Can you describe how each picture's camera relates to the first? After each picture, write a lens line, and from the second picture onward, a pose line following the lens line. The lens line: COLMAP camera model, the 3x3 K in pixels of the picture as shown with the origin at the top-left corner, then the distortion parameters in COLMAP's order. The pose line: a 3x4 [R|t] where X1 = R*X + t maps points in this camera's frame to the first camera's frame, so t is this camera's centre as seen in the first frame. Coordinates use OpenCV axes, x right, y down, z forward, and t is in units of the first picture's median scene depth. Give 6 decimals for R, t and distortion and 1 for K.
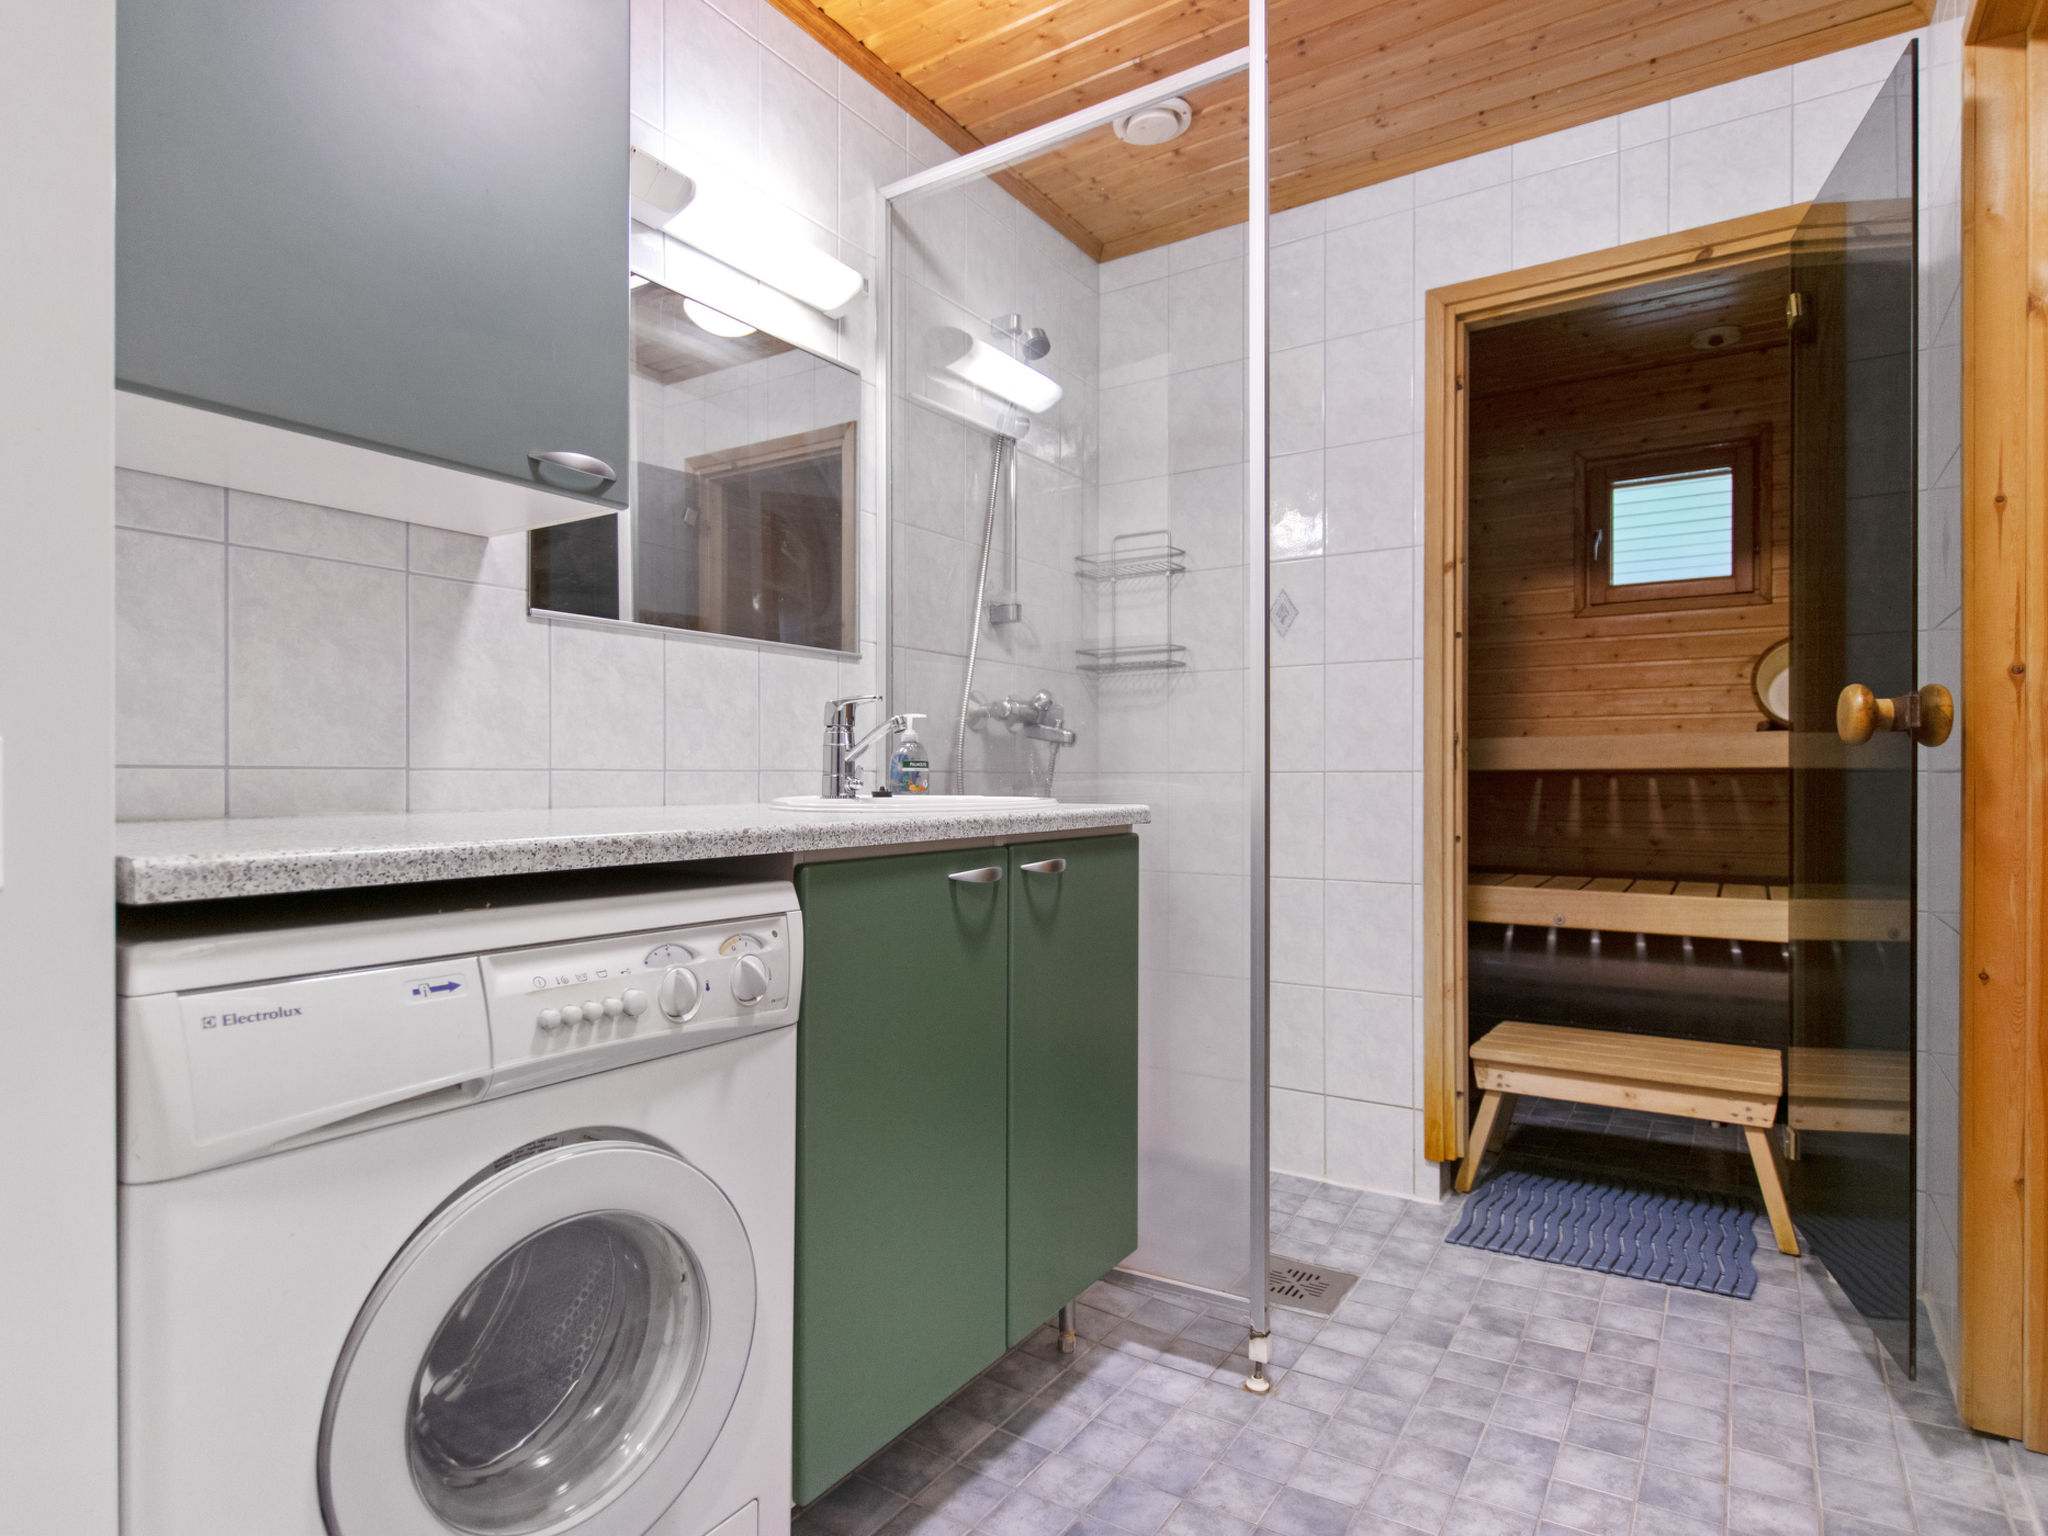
lens RADIAL K [[1130.0, 0, 1015.3], [0, 1130.0, 781.6], [0, 0, 1]] dist [0.006034, 0.003248]
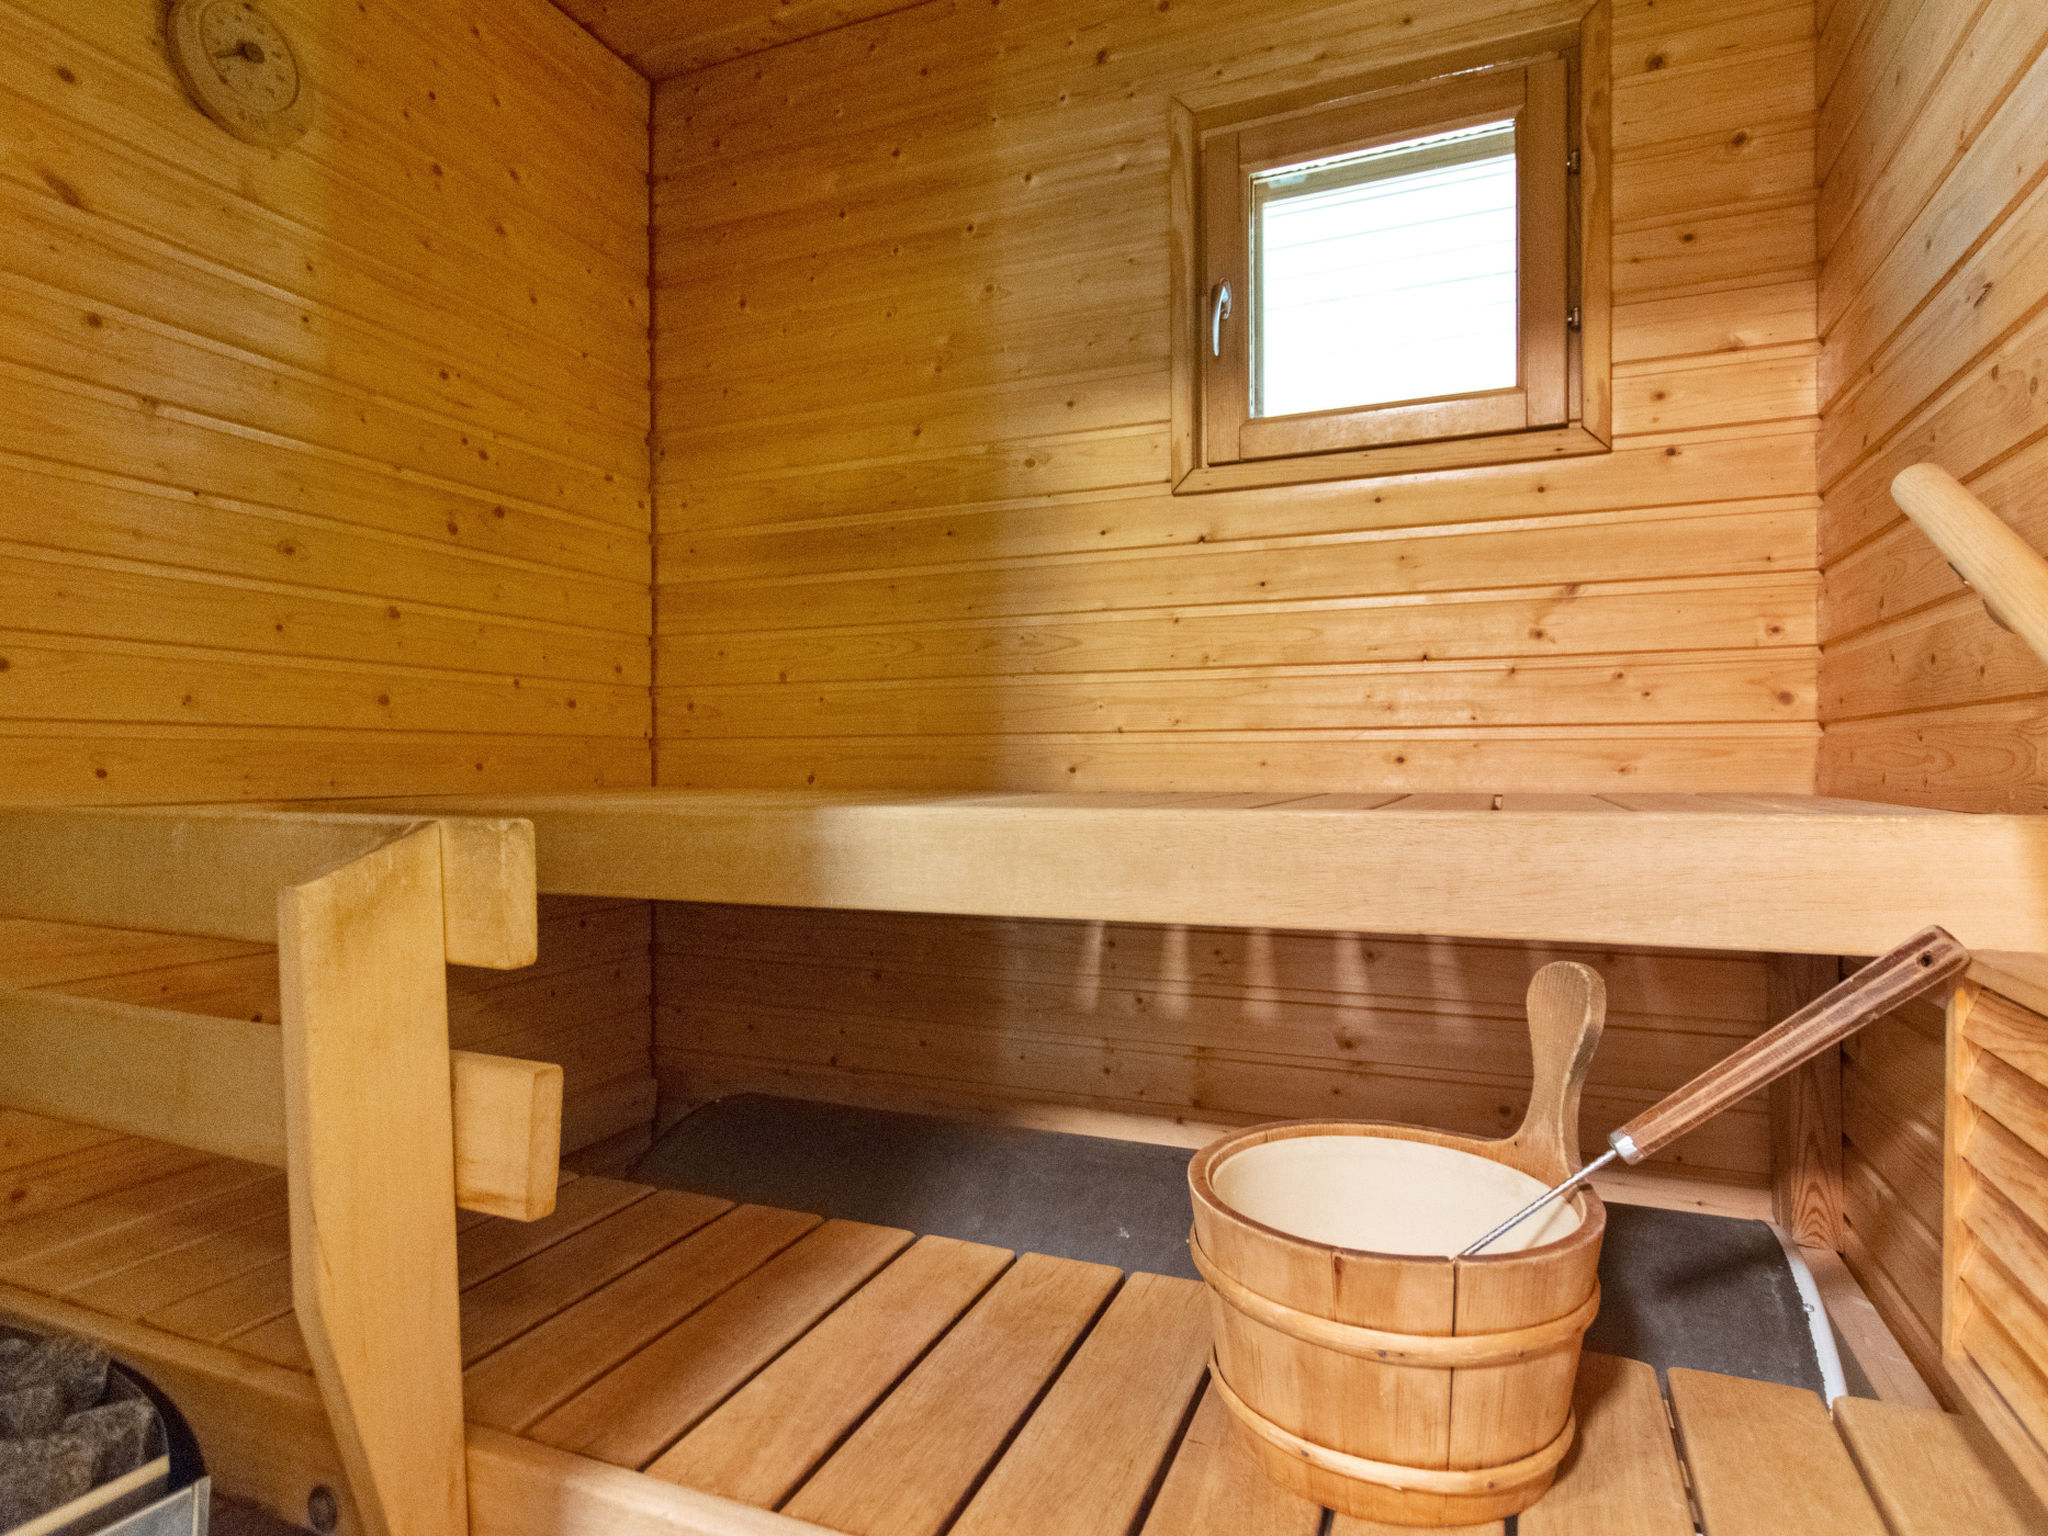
lens RADIAL K [[1130.0, 0, 1023.8], [0, 1130.0, 774.1], [0, 0, 1]] dist [0.006034, 0.003248]
pose [[0.984459, -0.002854, 0.175593, 0.381096], [0.003663, 0.999984, -0.004281, -0.041853], [-0.175578, 0.004858, 0.984454, 0.623648]]
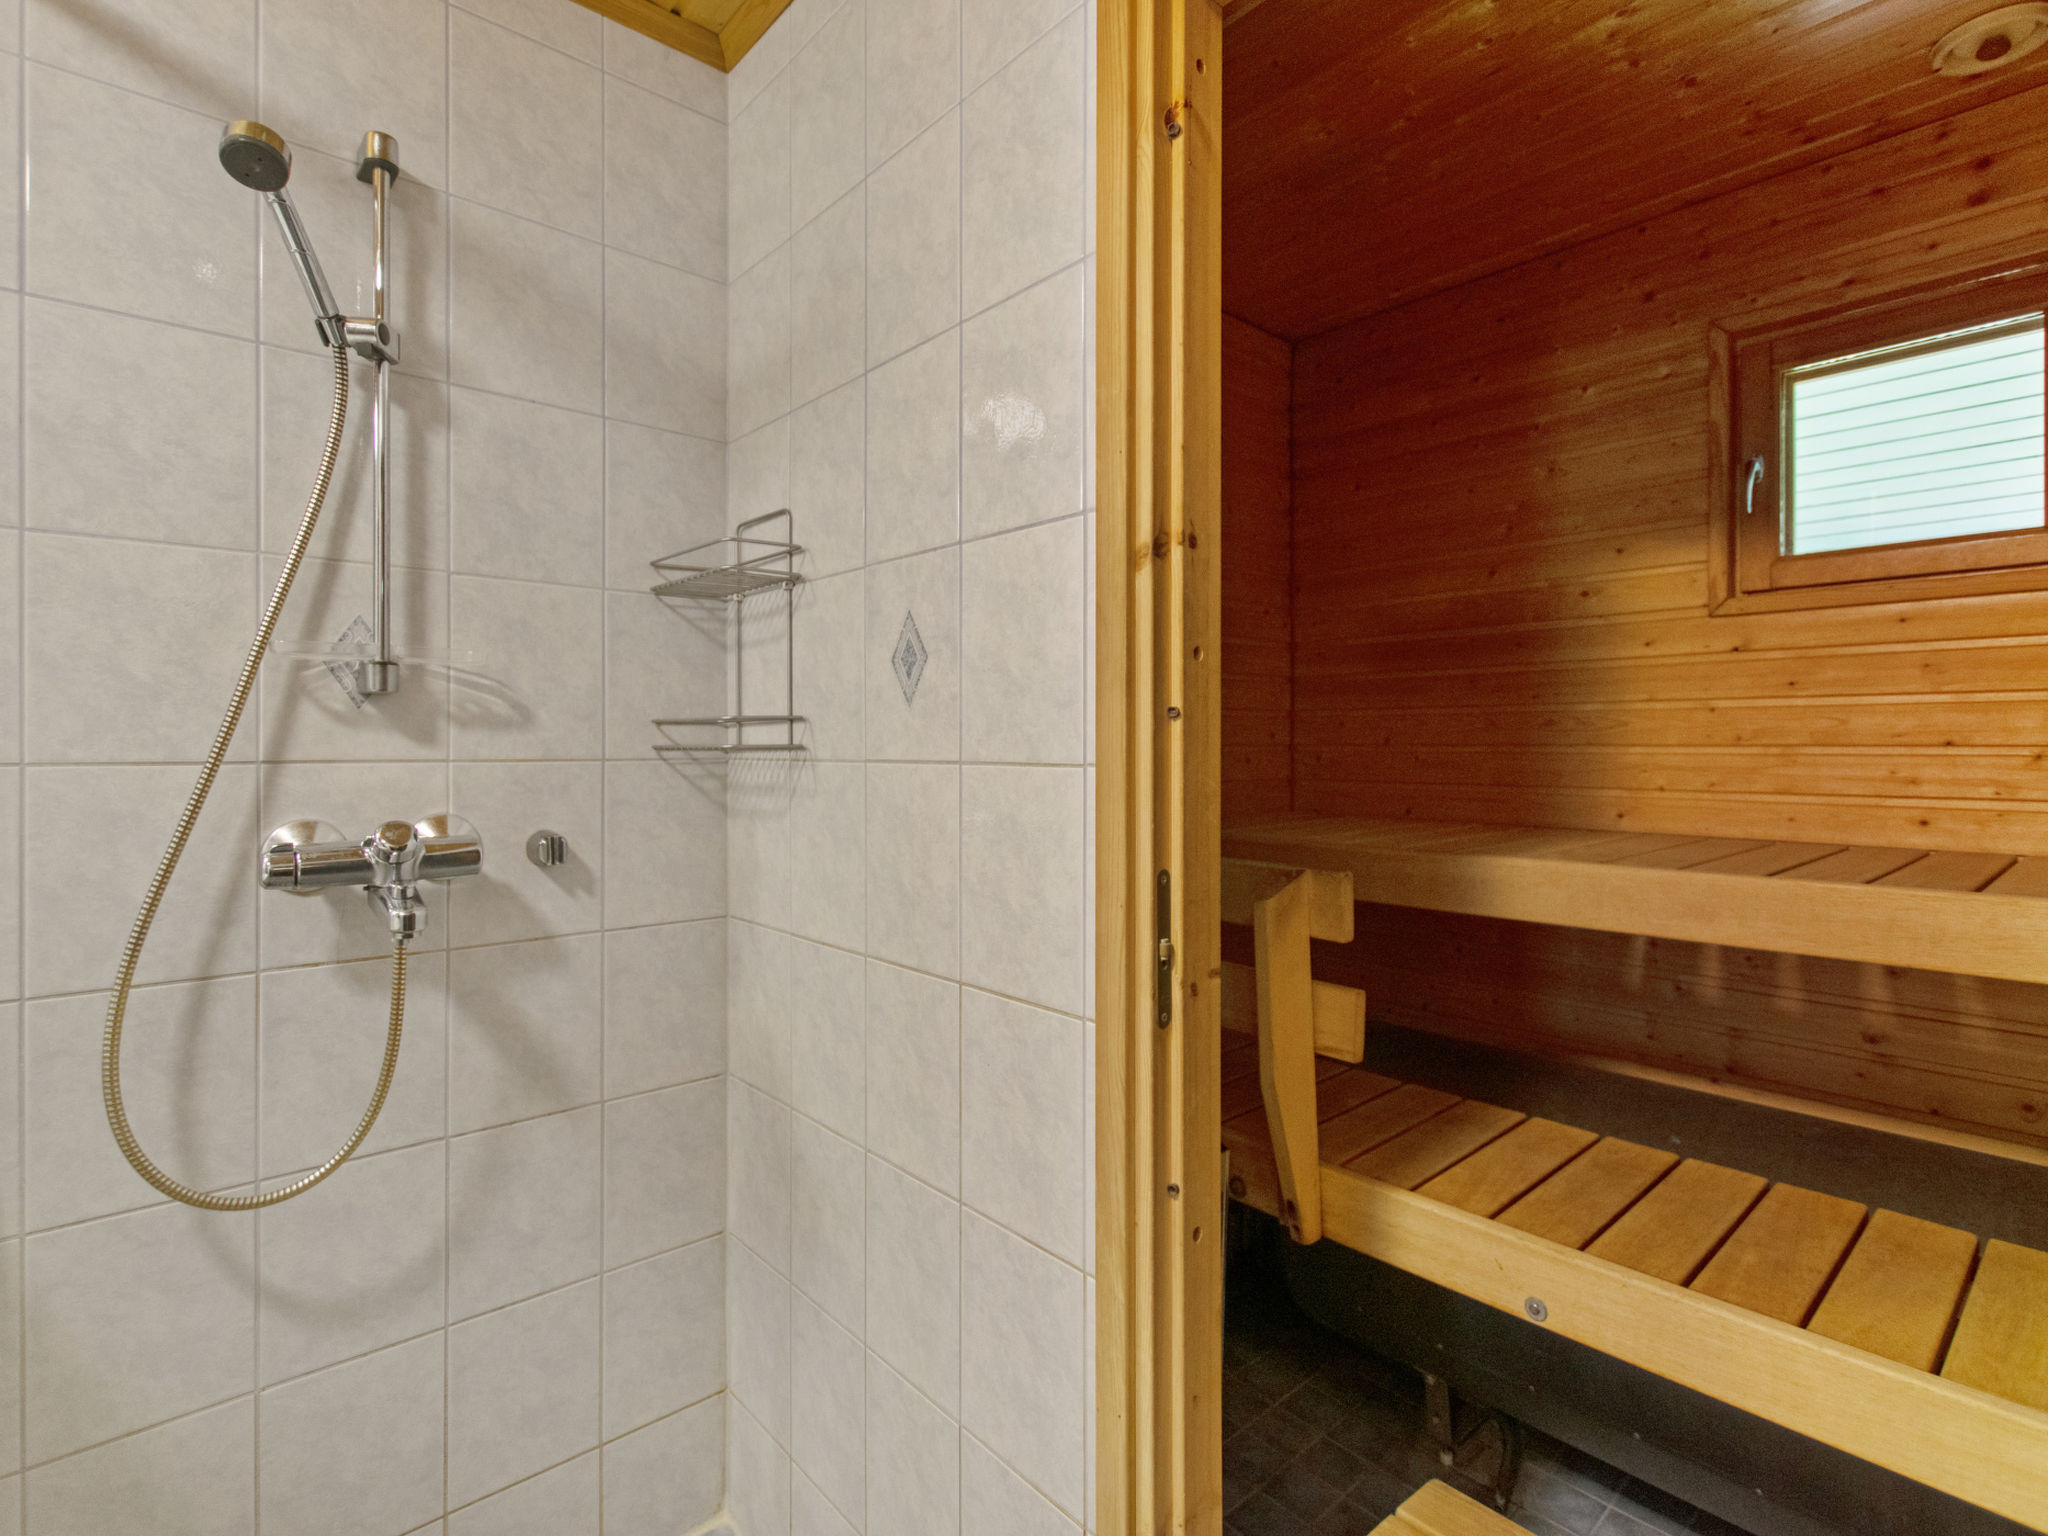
lens RADIAL K [[1017.9, 0, 1013.9], [0, 1017.9, 746.7], [0, 0, 1]] dist [0.016060, -0.005618]
pose [[0.963427, -0.000285, -0.267971, 0.308850], [-0.000343, 0.999997, -0.002297, -0.081859], [0.267971, 0.002304, 0.963424, 0.432344]]
